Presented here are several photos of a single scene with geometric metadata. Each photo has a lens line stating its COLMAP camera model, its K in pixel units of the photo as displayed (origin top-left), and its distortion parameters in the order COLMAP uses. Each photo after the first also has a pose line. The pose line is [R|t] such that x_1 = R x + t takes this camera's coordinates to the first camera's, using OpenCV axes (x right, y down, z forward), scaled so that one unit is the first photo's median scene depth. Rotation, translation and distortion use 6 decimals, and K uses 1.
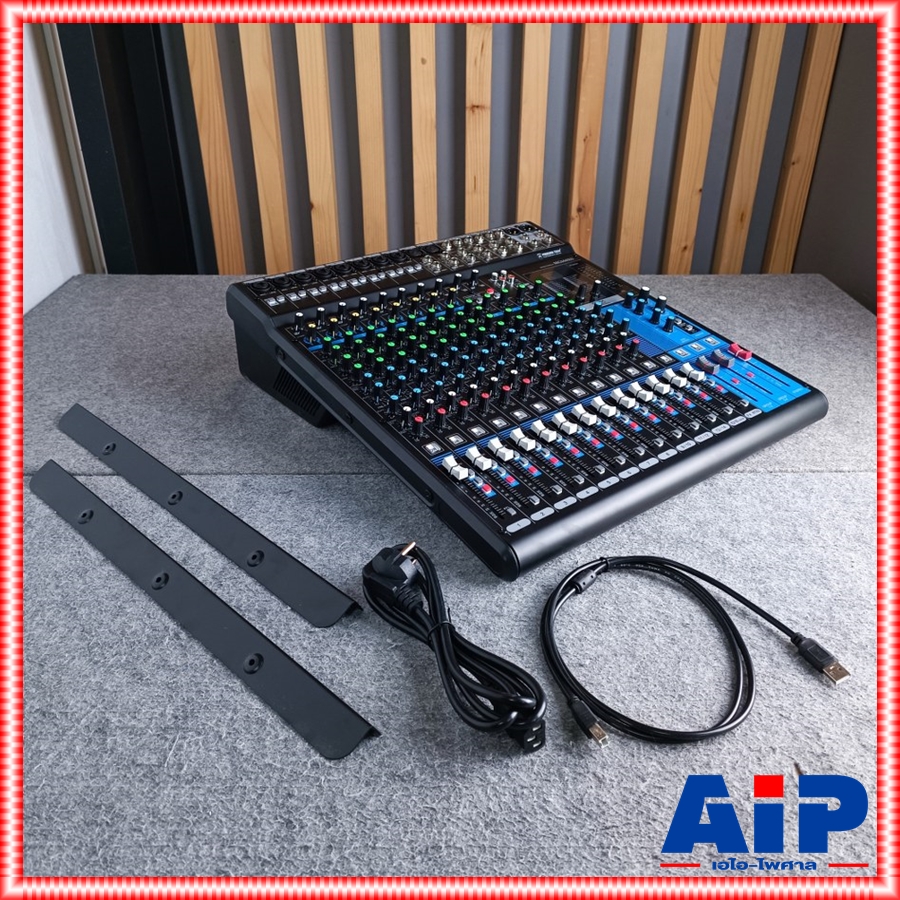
lens RADIAL K [[811.6, 0, 450.0], [0, 811.6, 450.0], [0, 0, 1]] dist [0.006473, 0.007442]
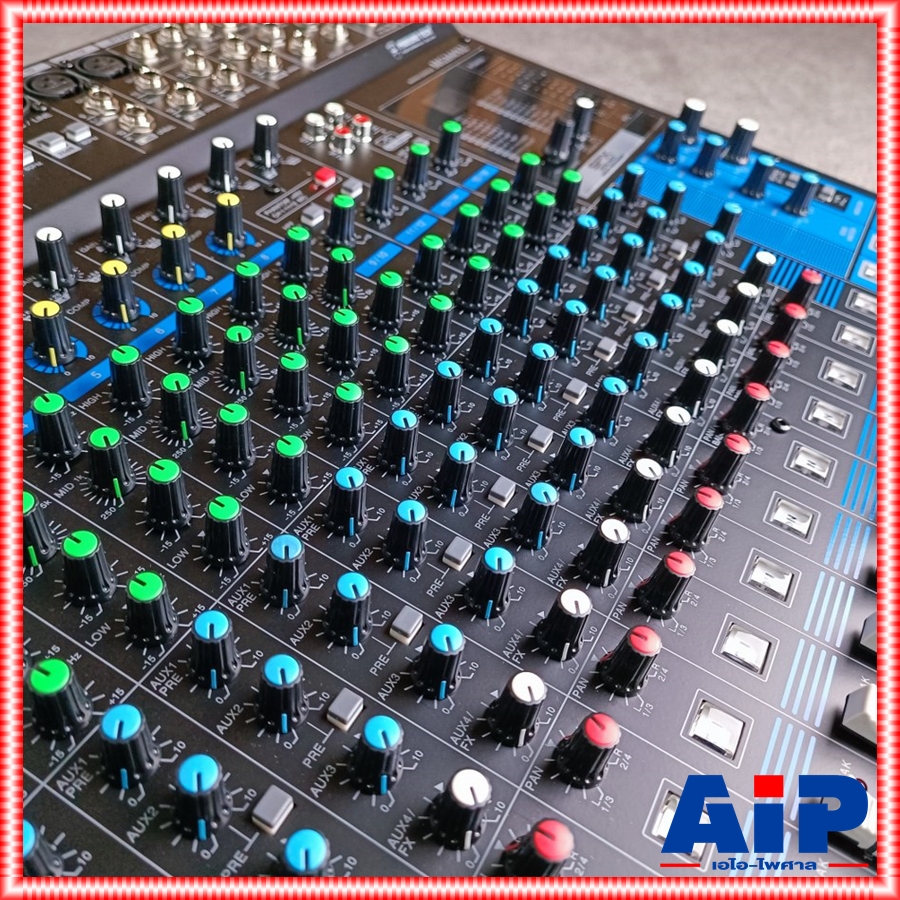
lens RADIAL K [[811.6, 0, 450.0], [0, 811.6, 450.0], [0, 0, 1]] dist [0.006473, 0.007442]
pose [[0.919943, -0.265436, 0.288527, -0.031093], [0.194391, 0.947931, 0.252269, -0.163728], [-0.340465, -0.175986, 0.923641, 0.651595]]
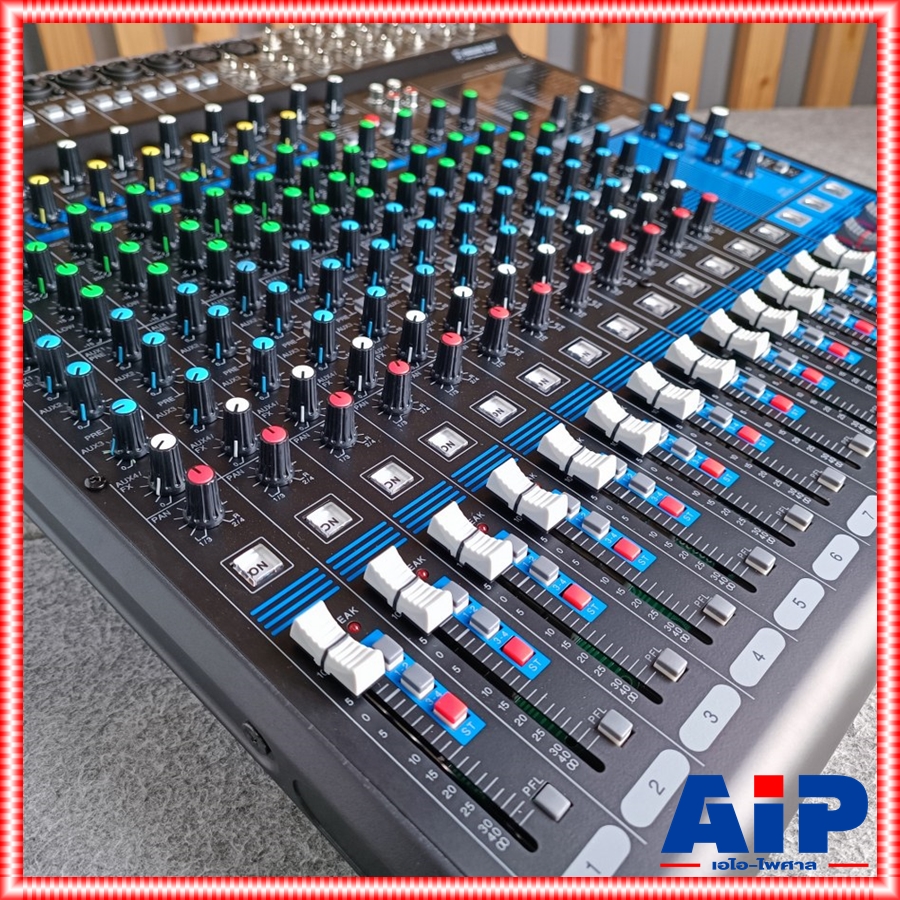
lens RADIAL K [[811.6, 0, 450.0], [0, 811.6, 450.0], [0, 0, 1]] dist [0.006473, 0.007442]
pose [[0.985293, -0.115317, 0.126093, 0.013324], [0.101734, 0.988785, 0.109336, -0.054412], [-0.137287, -0.094900, 0.985975, 0.516062]]
